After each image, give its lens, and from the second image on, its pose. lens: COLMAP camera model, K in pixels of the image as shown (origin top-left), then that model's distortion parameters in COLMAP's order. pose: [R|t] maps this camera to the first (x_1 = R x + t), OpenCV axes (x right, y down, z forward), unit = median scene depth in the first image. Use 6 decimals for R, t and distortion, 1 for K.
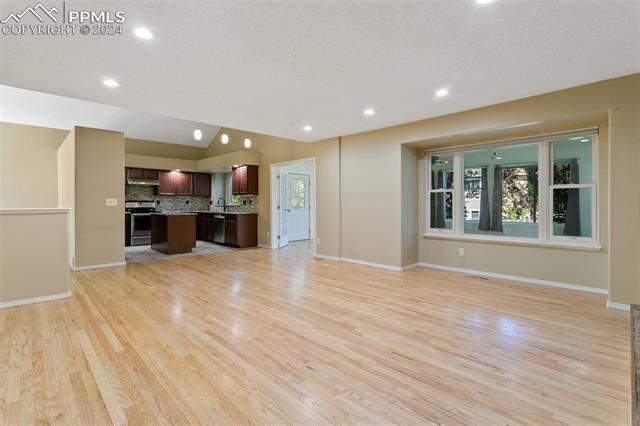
lens RADIAL K [[301.3, 0, 313.4], [0, 301.3, 203.3], [0, 0, 1]] dist [-0.001394, 0.003302]
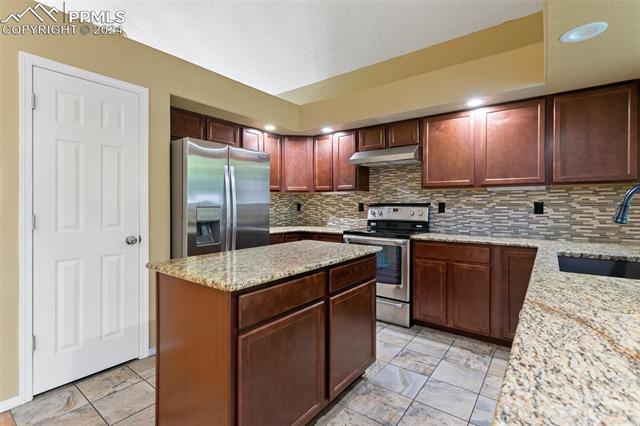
lens RADIAL K [[301.3, 0, 323.7], [0, 301.3, 209.9], [0, 0, 1]] dist [-0.001394, 0.003302]
pose [[0.170449, 0.013024, -0.985280, -0.182622], [-0.001433, 0.999915, 0.012969, -0.004782], [0.985365, -0.000798, 0.170453, 0.816437]]
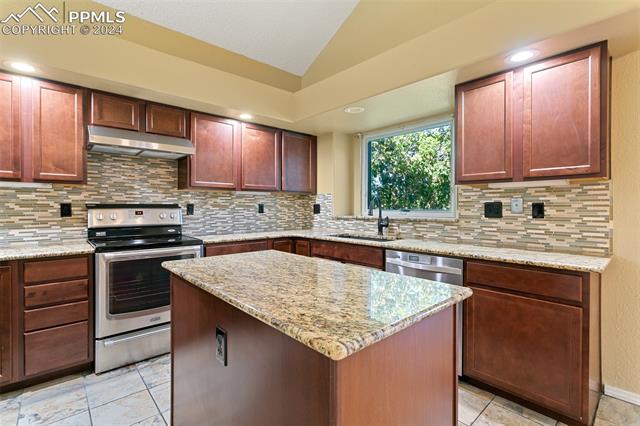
lens RADIAL K [[301.3, 0, 314.5], [0, 301.3, 209.3], [0, 0, 1]] dist [-0.001394, 0.003302]
pose [[0.999306, -0.000944, -0.037245, -0.367155], [0.001303, 0.999953, 0.009619, -0.006006], [0.037235, -0.009661, 0.999260, 0.673782]]
